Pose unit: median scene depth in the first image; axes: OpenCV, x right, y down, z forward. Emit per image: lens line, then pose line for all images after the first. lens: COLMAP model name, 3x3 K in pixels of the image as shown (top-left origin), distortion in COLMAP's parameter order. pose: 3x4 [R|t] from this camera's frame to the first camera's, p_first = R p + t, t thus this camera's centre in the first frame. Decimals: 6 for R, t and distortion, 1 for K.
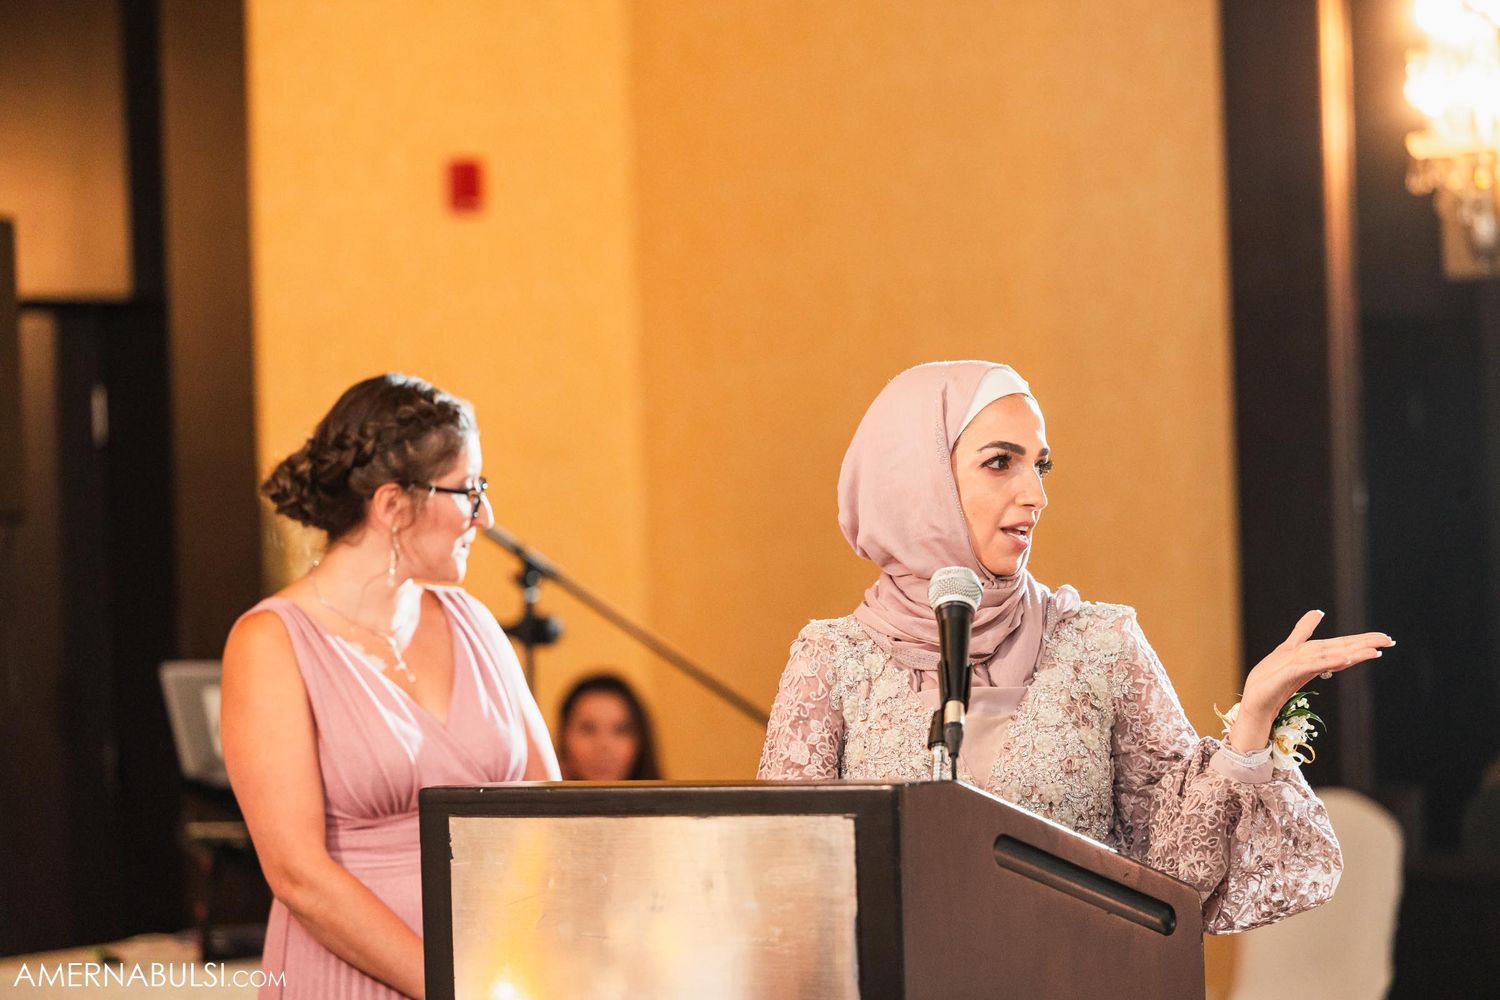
lens RADIAL K [[5852.2, 0, 752.6], [0, 5852.2, 499.0], [0, 0, 1]] dist [-0.324555, 0.000000]
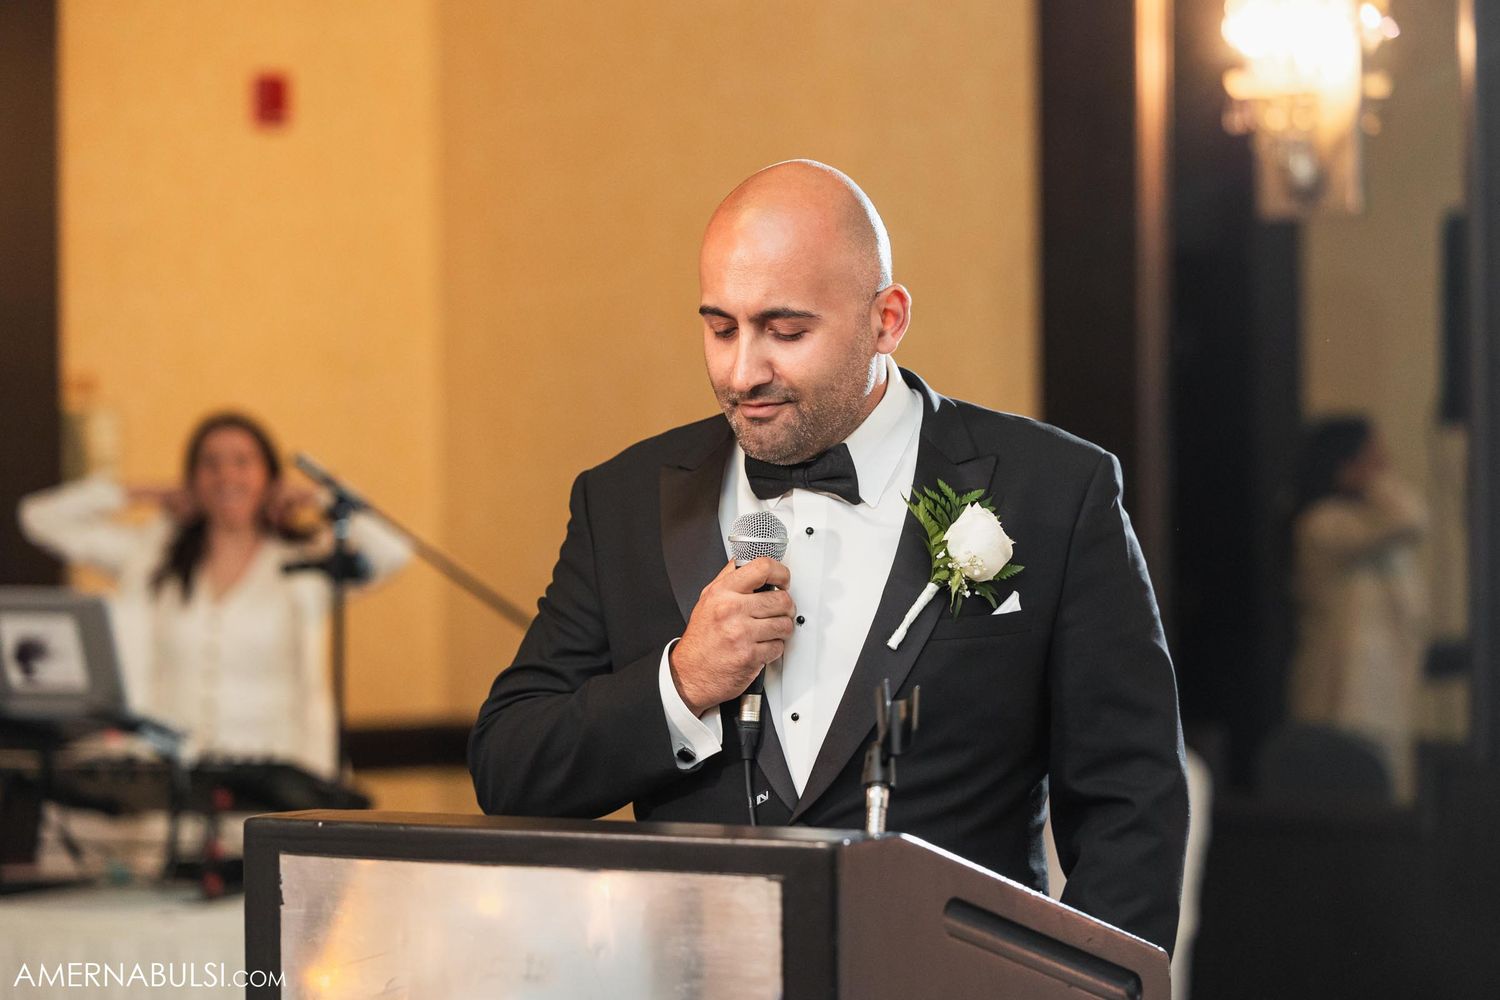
lens RADIAL K [[4963.2, 0, 744.5], [0, 4963.2, 499.3], [0, 0, 1]] dist [-0.250658, 0.000000]
pose [[0.998275, 0.022485, 0.054226, -0.025241], [-0.023800, 0.999435, 0.023729, -0.014399], [-0.053662, -0.024979, 0.998247, 0.294591]]
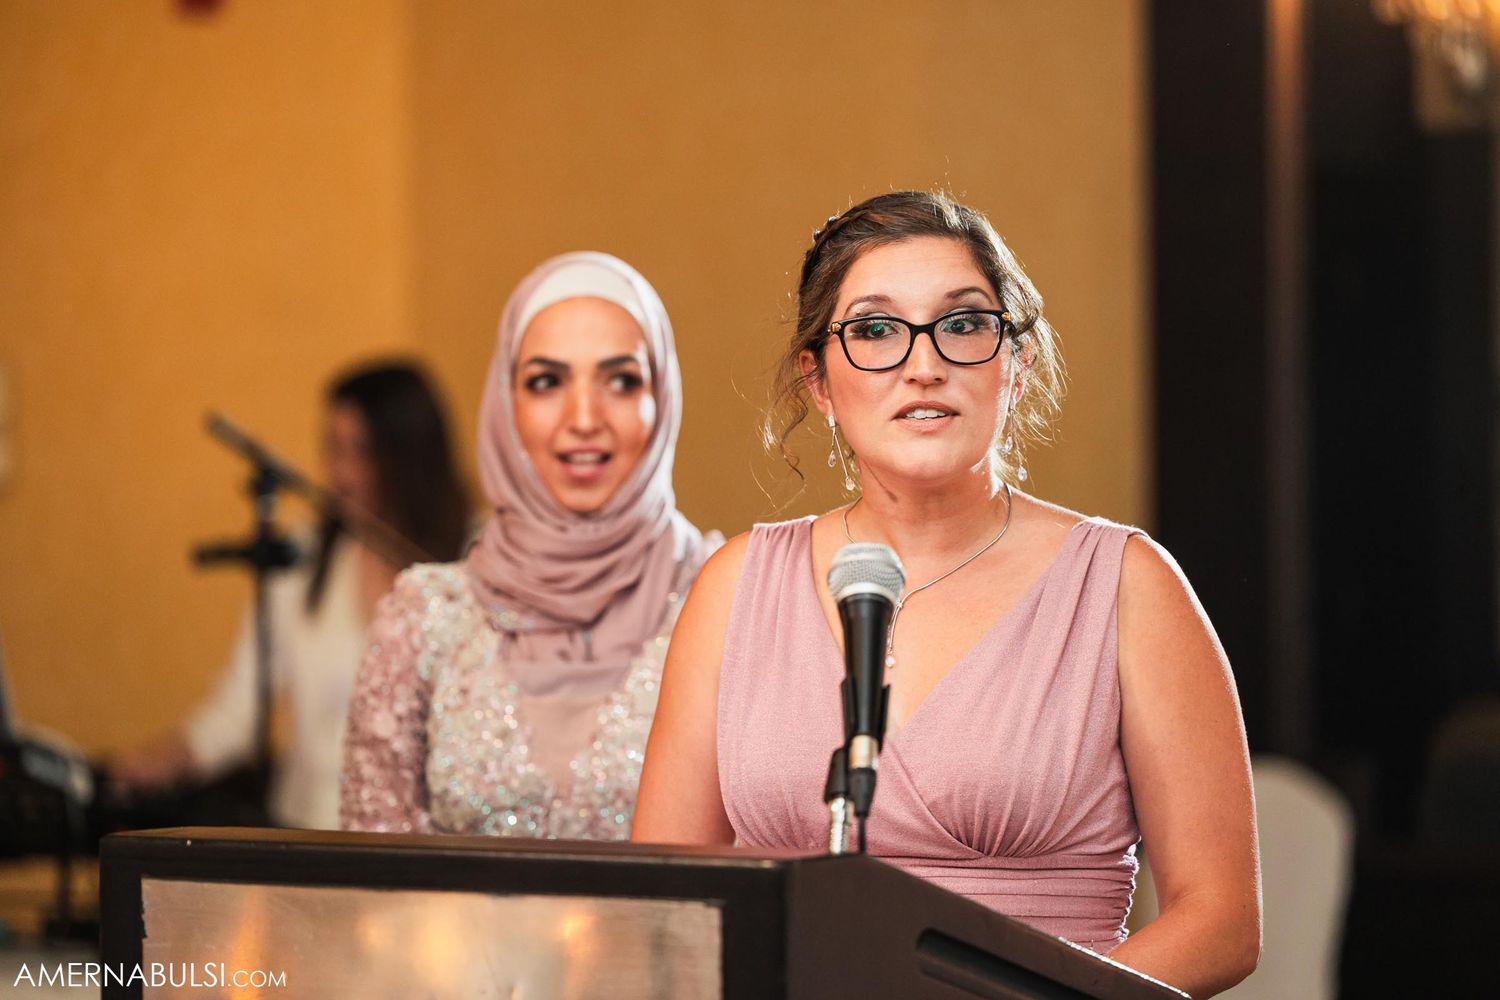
lens RADIAL K [[6427.1, 0, 750.9], [0, 6427.1, 502.0], [0, 0, 1]] dist [-0.304512, 0.000000]
pose [[0.999024, 0.023466, 0.037427, -0.008439], [-0.024456, 0.999357, 0.026220, -0.013150], [-0.036787, -0.027109, 0.998955, 0.225120]]
